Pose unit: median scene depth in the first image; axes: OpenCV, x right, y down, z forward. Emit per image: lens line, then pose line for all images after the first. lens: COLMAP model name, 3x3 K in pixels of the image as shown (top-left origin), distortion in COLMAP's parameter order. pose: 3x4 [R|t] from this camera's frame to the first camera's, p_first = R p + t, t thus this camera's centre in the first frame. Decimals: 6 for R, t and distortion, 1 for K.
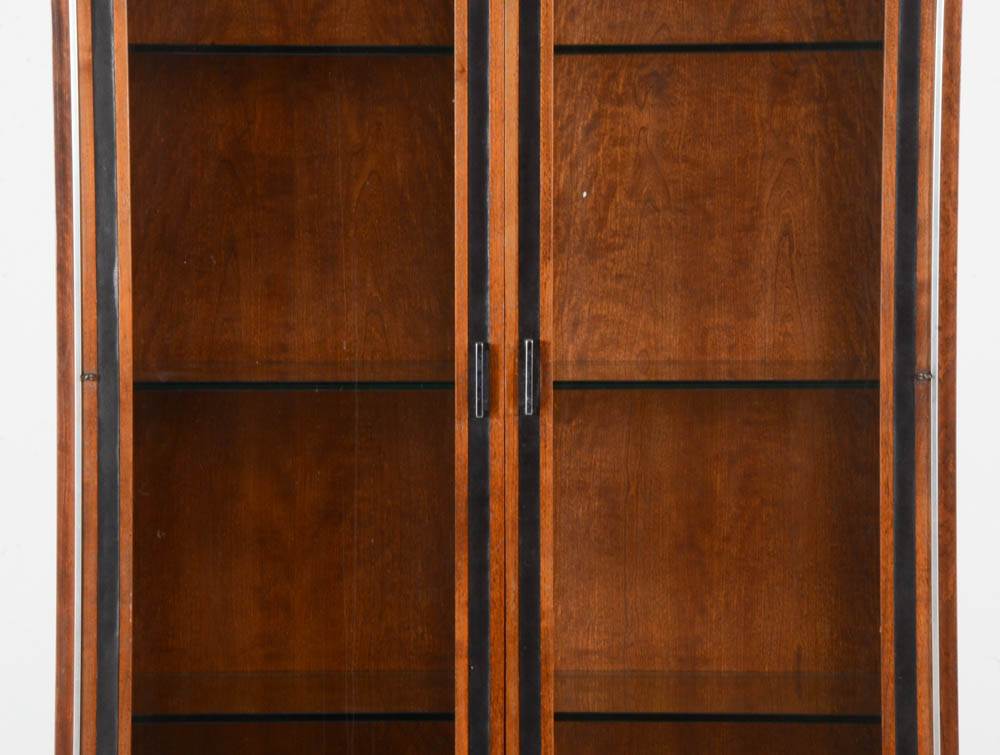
lens RADIAL K [[4563.9, 0, 485.5], [0, 4563.9, 351.1], [0, 0, 1]] dist [1.495495, 0.000000]
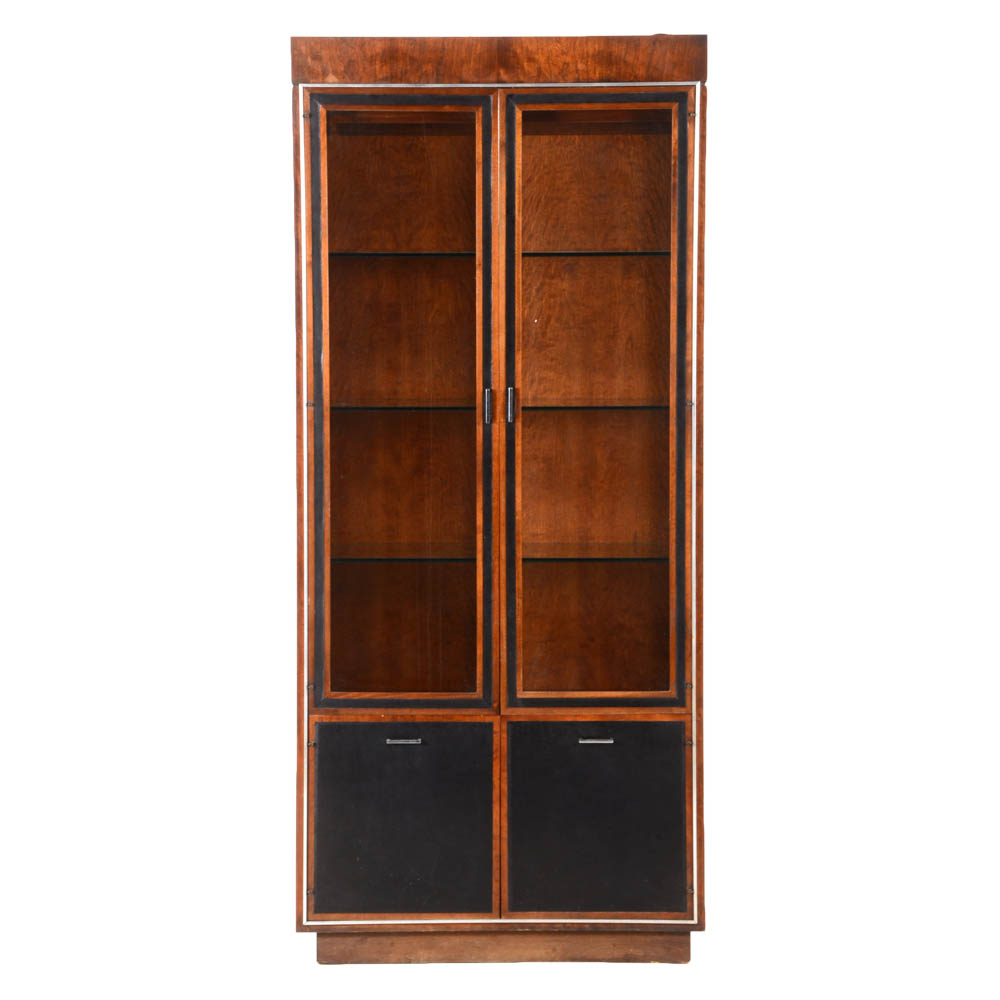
lens RADIAL K [[4541.2, 0, 491.6], [0, 4541.2, 463.8], [0, 0, 1]] dist [2.433939, 0.000000]
pose [[0.999974, -0.000705, 0.007203, -0.014731], [0.000689, 0.999997, 0.002242, 0.028068], [-0.007205, -0.002237, 0.999972, -1.136965]]
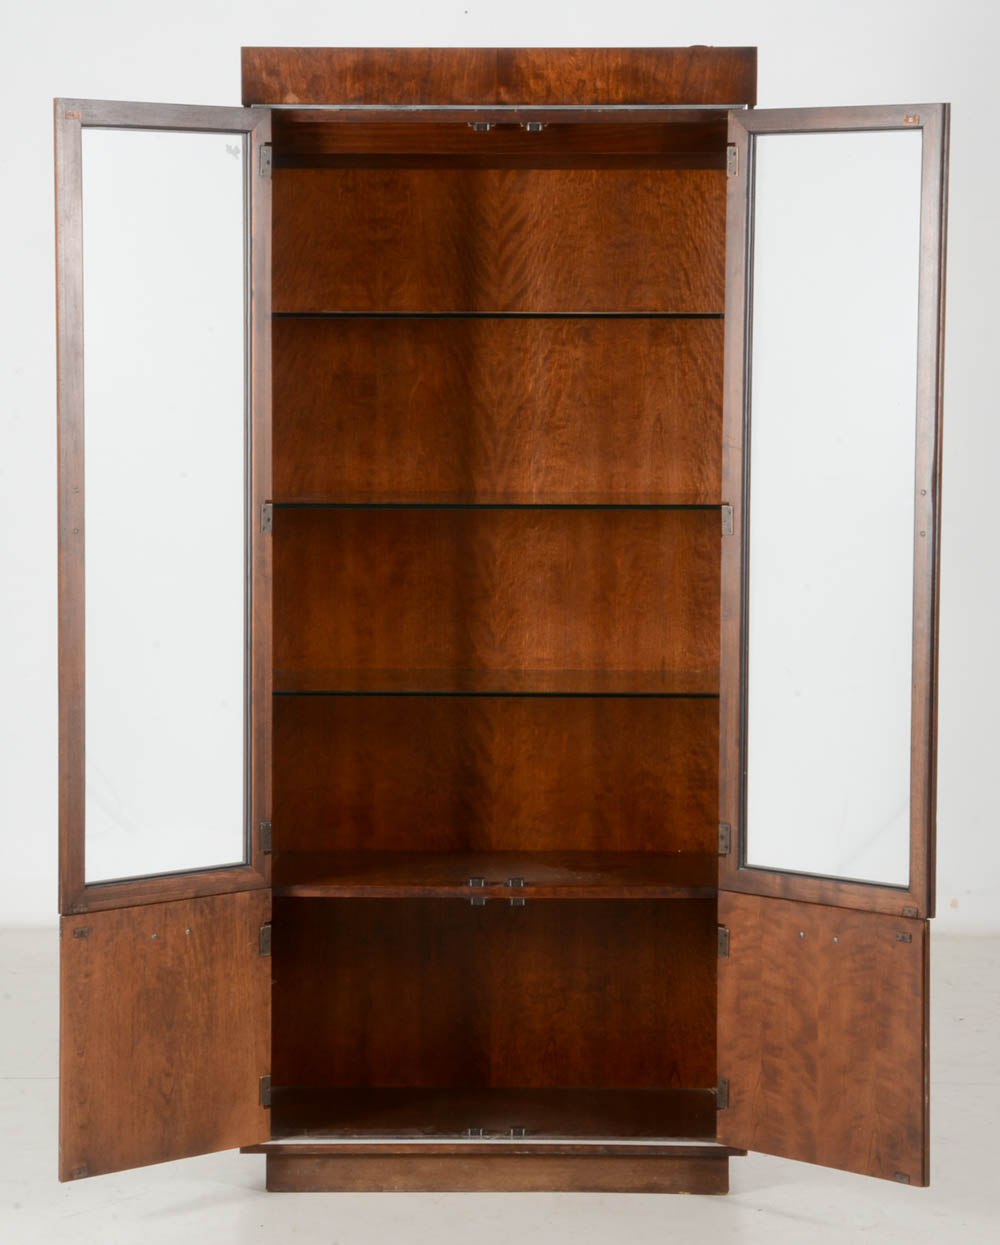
lens RADIAL K [[3771.6, 0, 484.0], [0, 3771.6, 508.3], [0, 0, 1]] dist [0.780564, 0.000000]
pose [[0.999982, 0.005979, 0.000552, -0.001354], [-0.005984, 0.999938, 0.009386, -0.005205], [-0.000496, -0.009389, 0.999956, -0.435498]]
